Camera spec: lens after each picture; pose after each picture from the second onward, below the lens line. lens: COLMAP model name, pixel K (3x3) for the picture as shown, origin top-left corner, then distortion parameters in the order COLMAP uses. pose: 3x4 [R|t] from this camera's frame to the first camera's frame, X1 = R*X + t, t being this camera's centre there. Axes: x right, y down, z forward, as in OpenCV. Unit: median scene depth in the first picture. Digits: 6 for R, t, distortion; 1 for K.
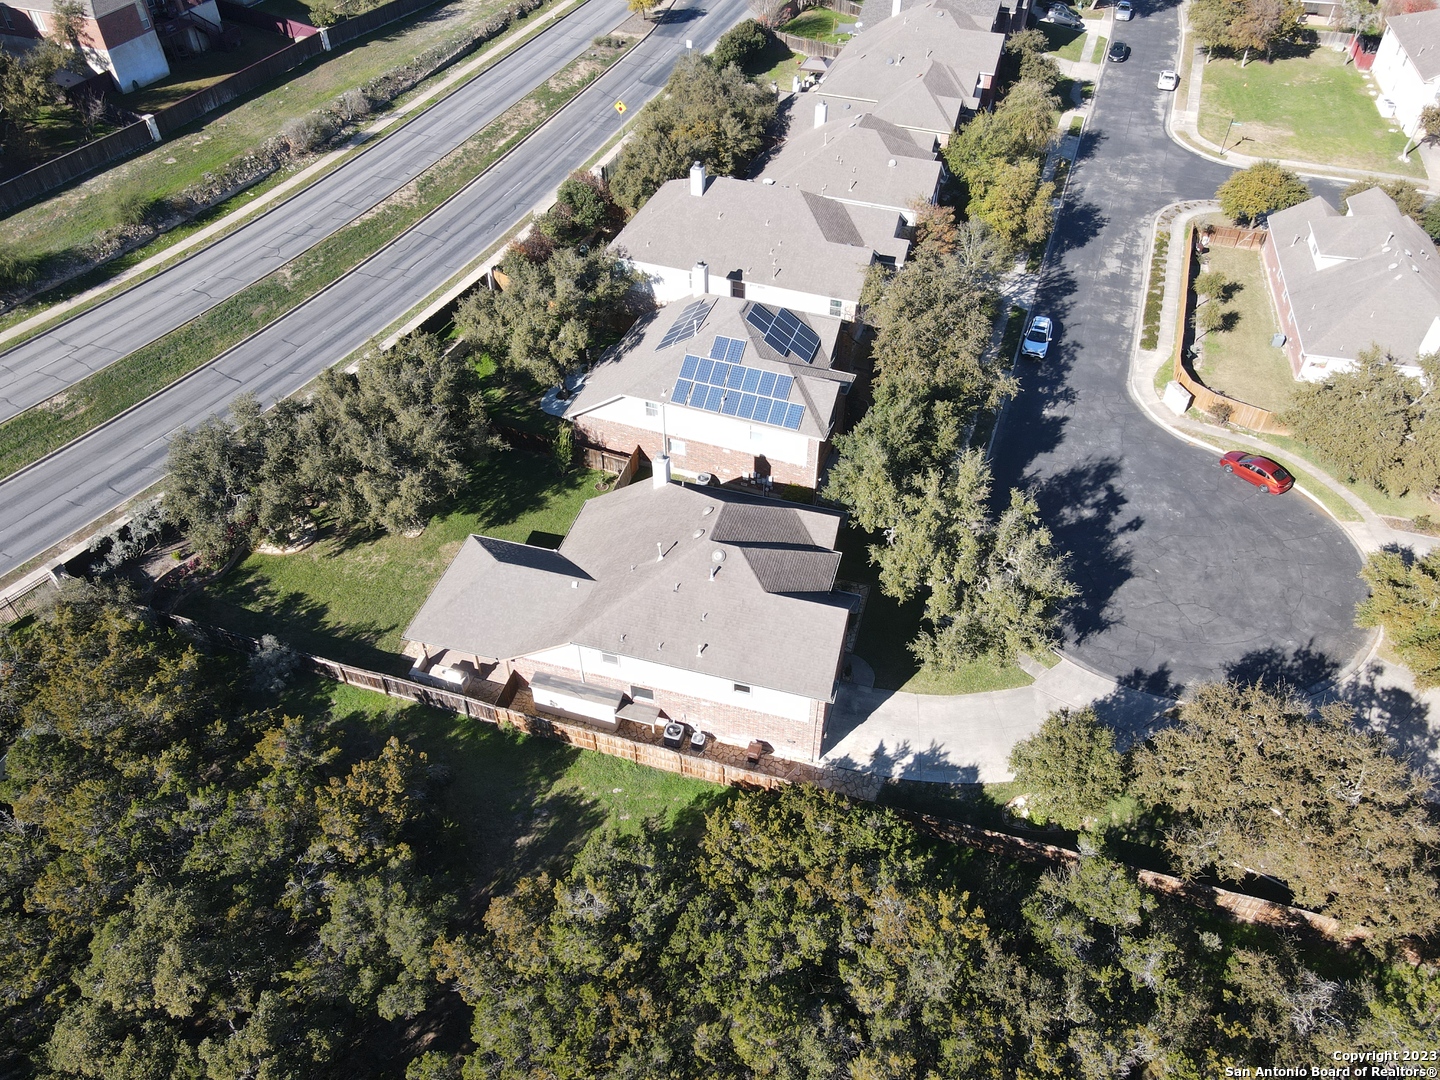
lens RADIAL K [[1070.6, 0, 716.5], [0, 1070.6, 540.5], [0, 0, 1]] dist [0.005265, 0.007082]
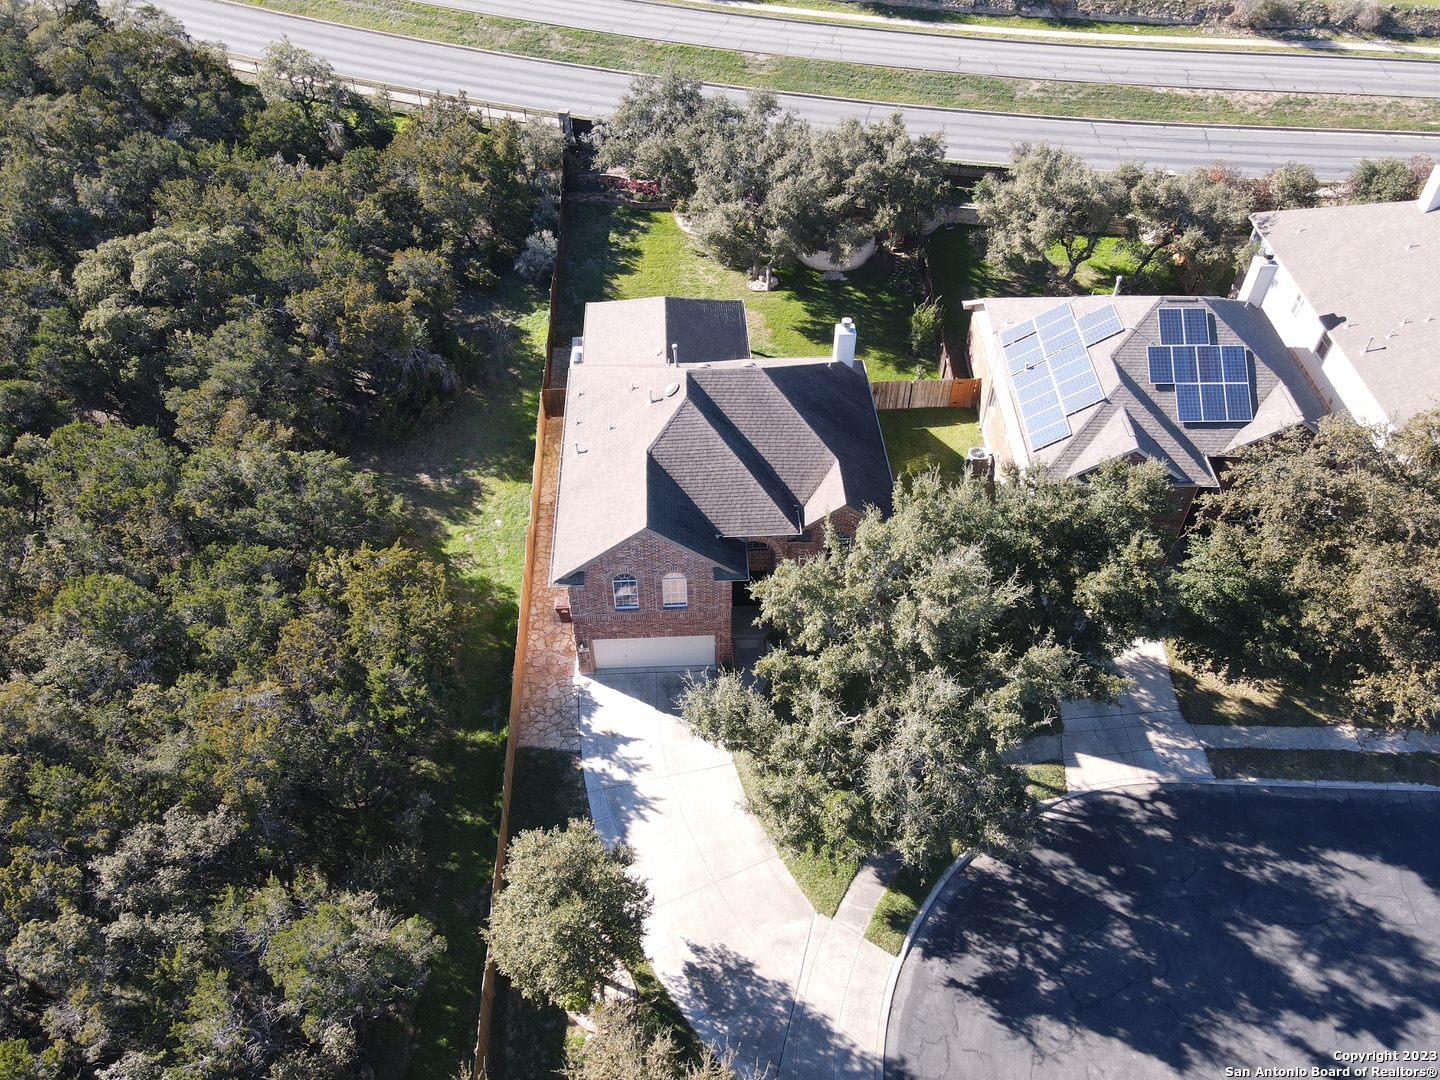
lens RADIAL K [[1070.6, 0, 715.7], [0, 1070.6, 540.2], [0, 0, 1]] dist [0.005265, 0.007082]
pose [[0.323500, 0.670718, -0.667446, 0.518312], [-0.662587, 0.664143, 0.346254, -0.174530], [0.675519, 0.330228, 0.659260, 0.462827]]
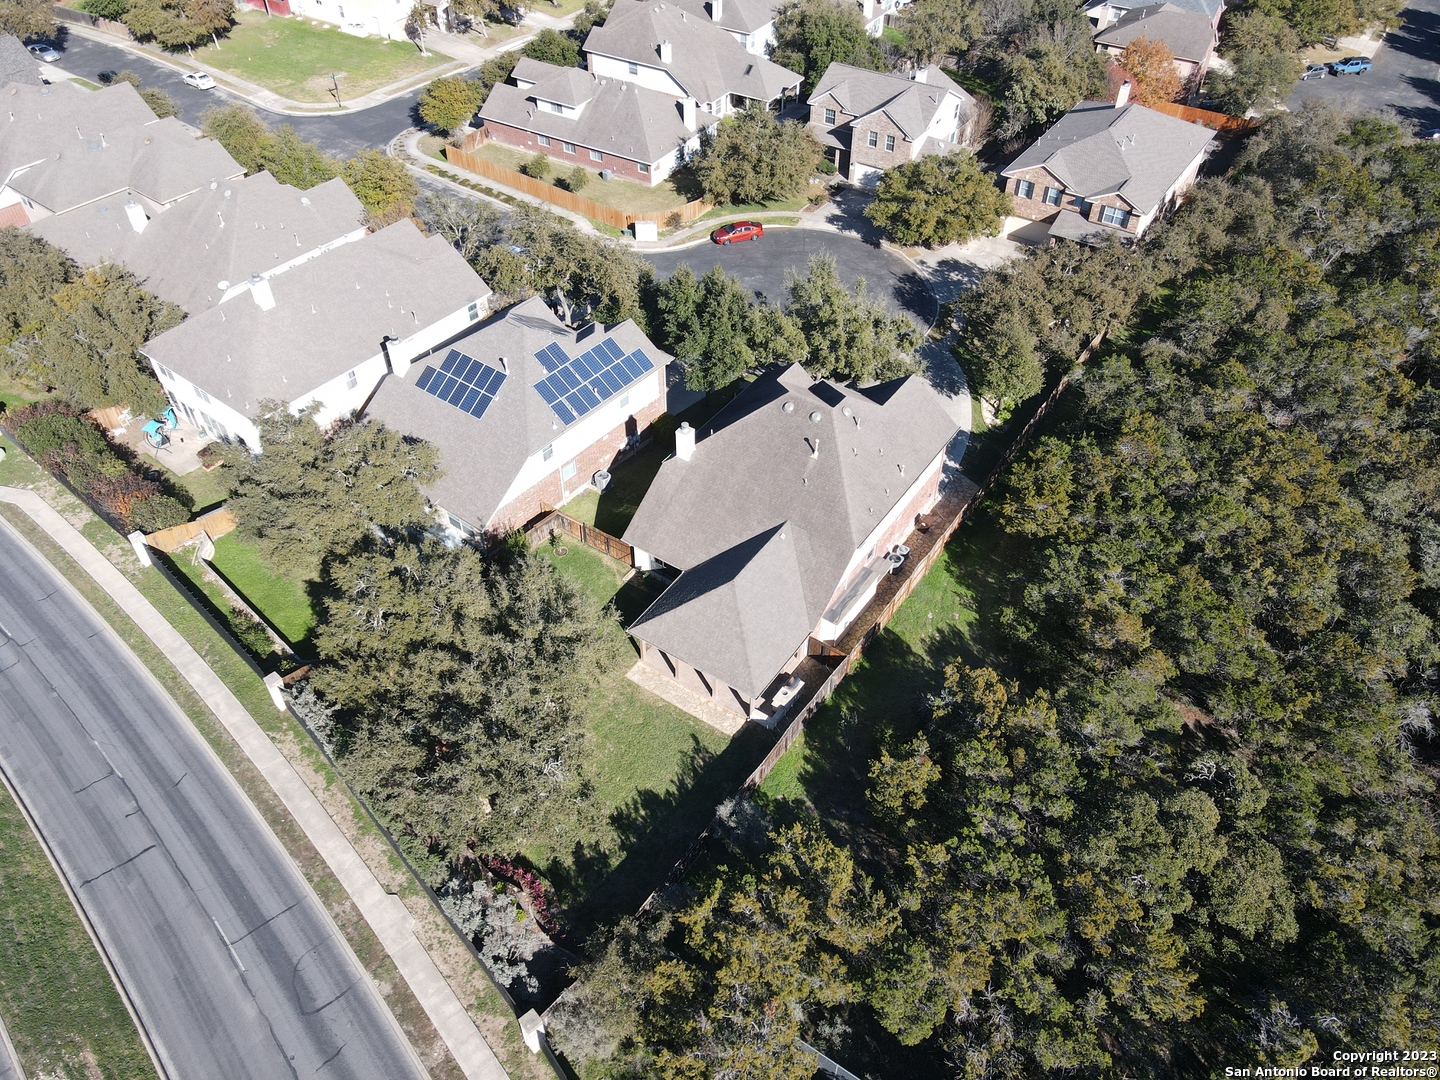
lens RADIAL K [[1070.6, 0, 716.8], [0, 1070.6, 539.0], [0, 0, 1]] dist [0.005265, 0.007082]
pose [[0.311311, -0.652466, 0.690922, -0.814887], [0.651795, 0.675687, 0.344398, -0.336885], [-0.691555, 0.343125, 0.635623, 0.338663]]
